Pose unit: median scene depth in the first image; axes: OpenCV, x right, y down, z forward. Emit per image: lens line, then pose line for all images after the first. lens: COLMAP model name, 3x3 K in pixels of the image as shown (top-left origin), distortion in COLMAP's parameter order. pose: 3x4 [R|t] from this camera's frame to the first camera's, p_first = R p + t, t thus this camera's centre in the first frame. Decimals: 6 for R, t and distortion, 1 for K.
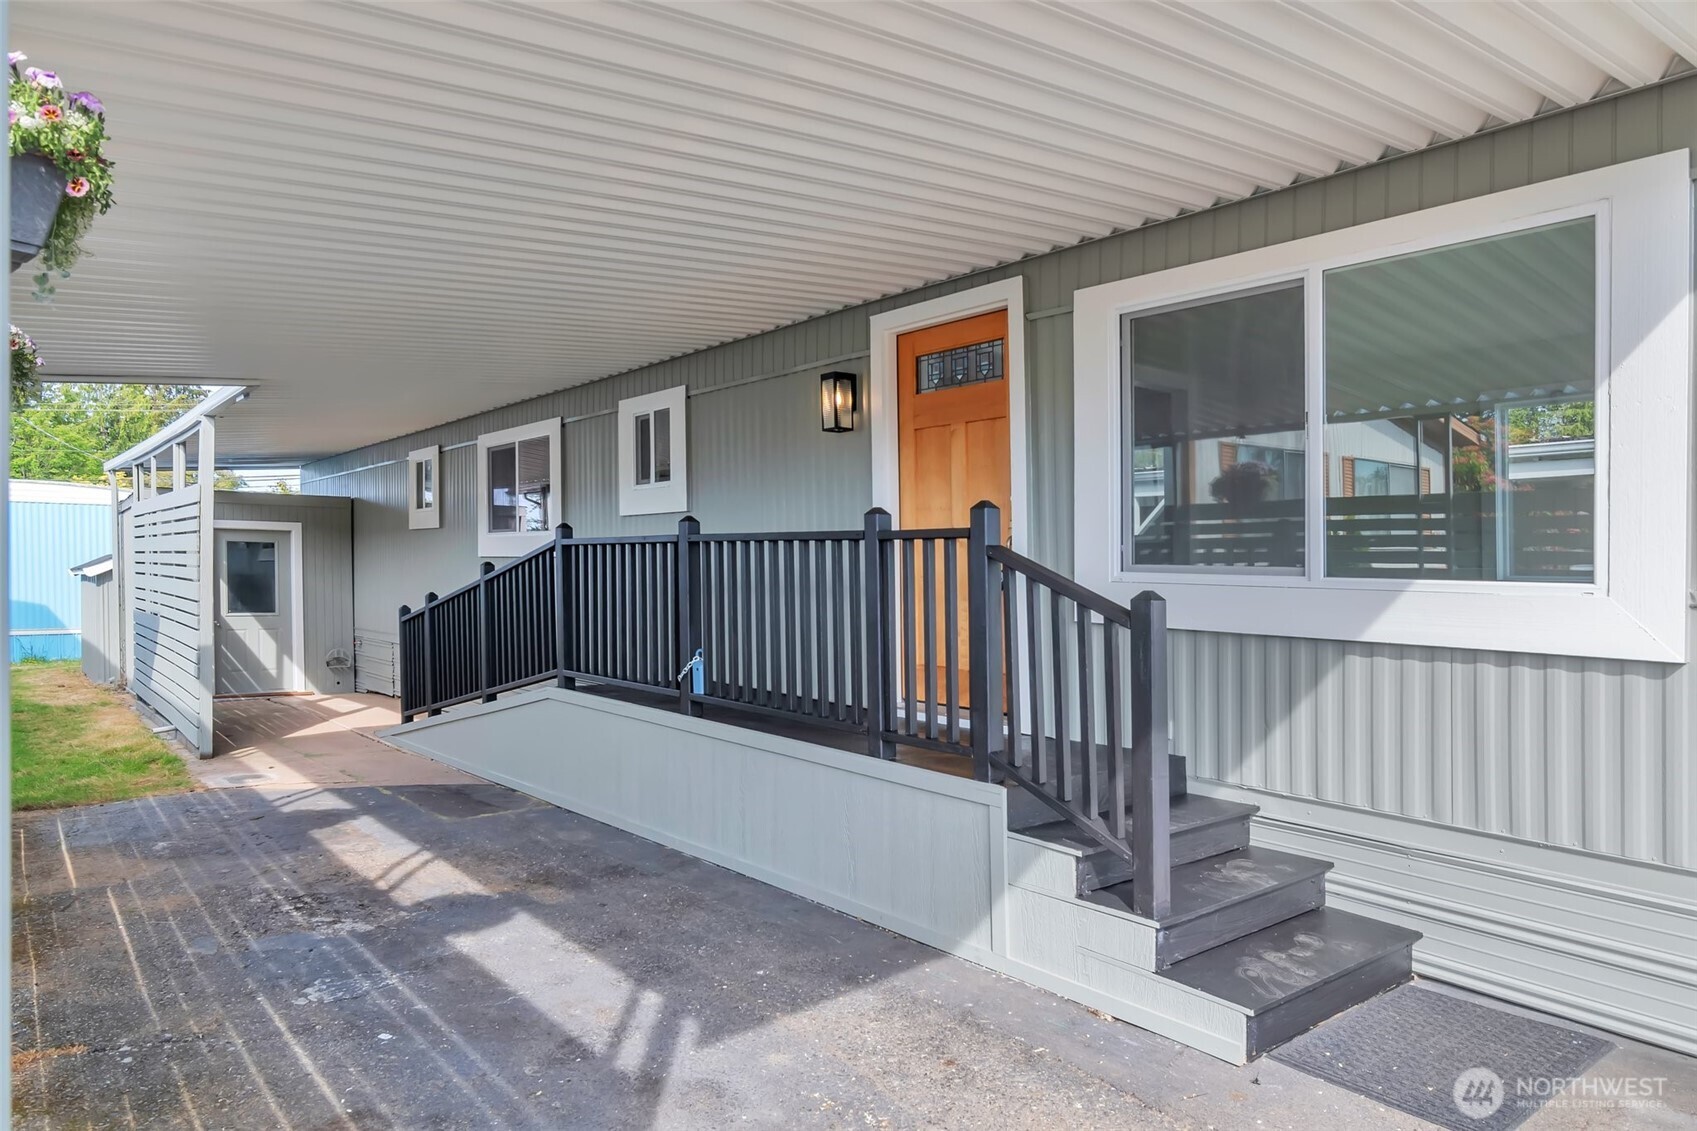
lens RADIAL K [[1064.4, 0, 845.1], [0, 1064.4, 572.2], [0, 0, 1]] dist [-0.002454, -0.000915]
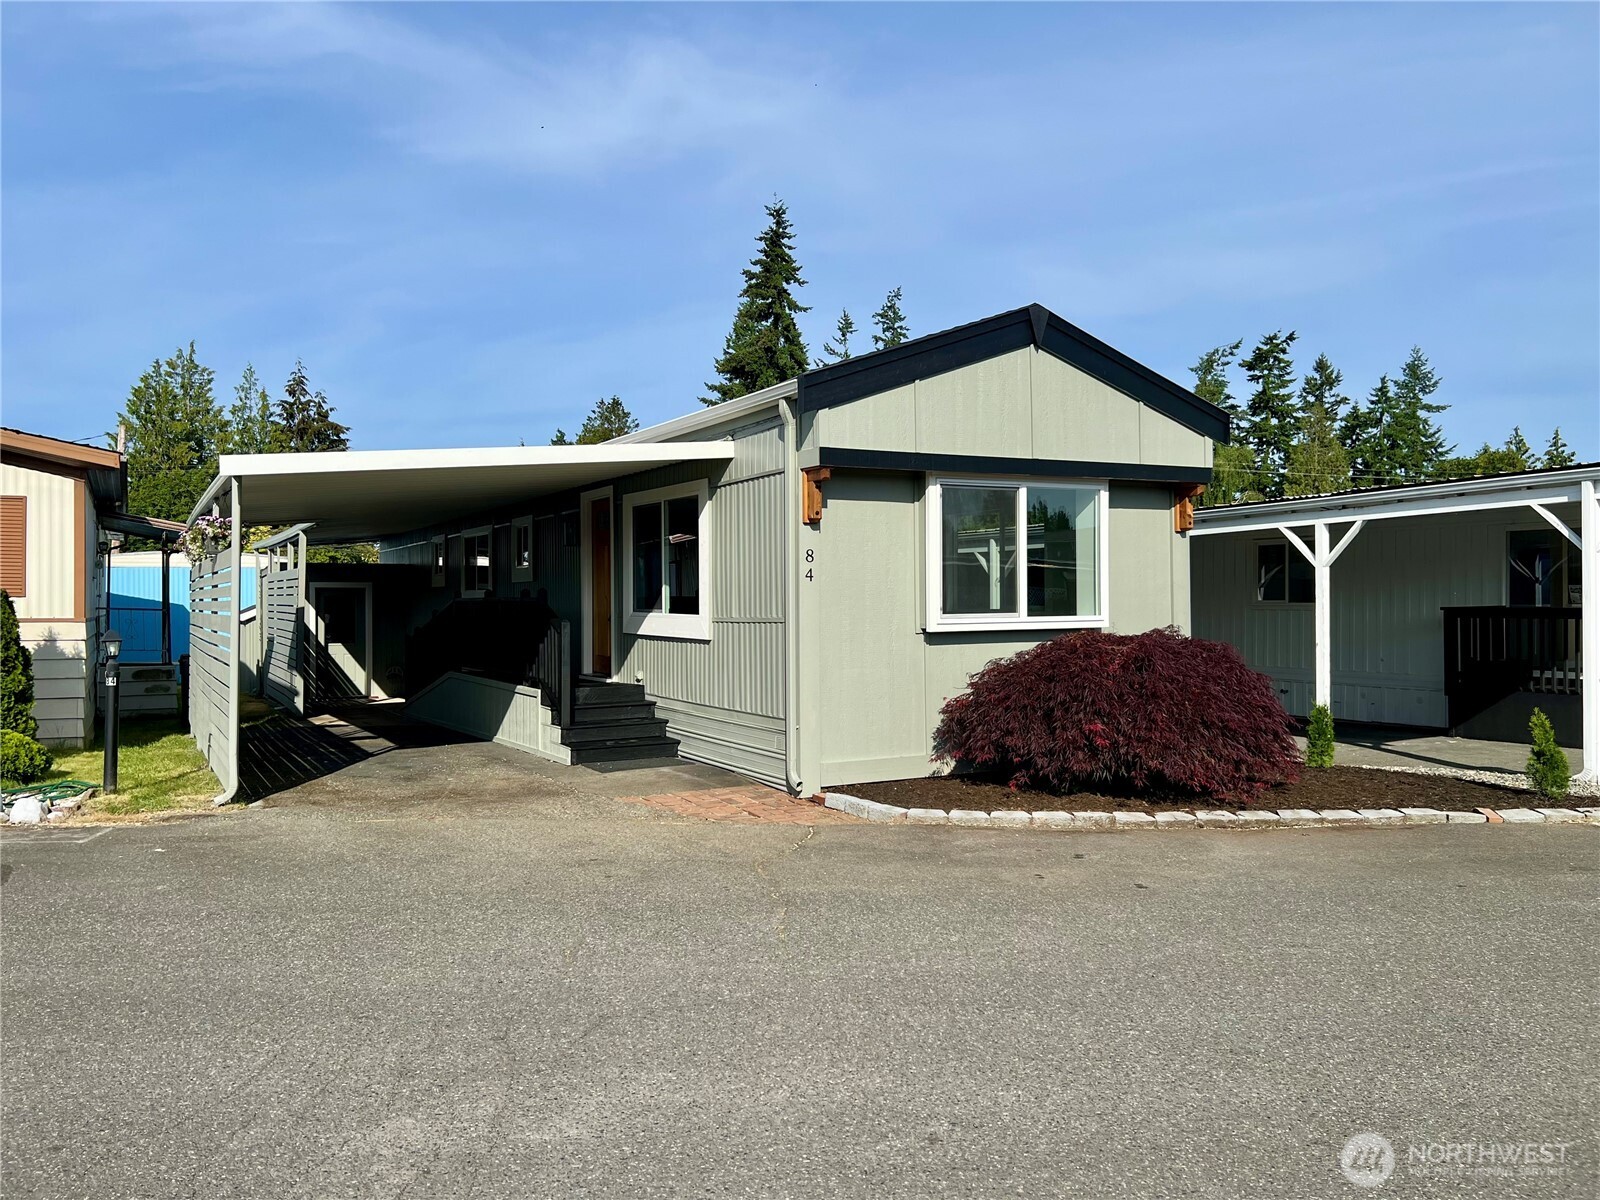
lens RADIAL K [[1212.0, 0, 802.0], [0, 1212.0, 601.2], [0, 0, 1]] dist [0.057631, -0.034900]
pose [[0.982797, -0.011670, -0.184318, 0.621693], [0.009831, 0.999892, -0.010891, 0.004686], [0.184426, 0.008892, 0.982806, -0.892743]]
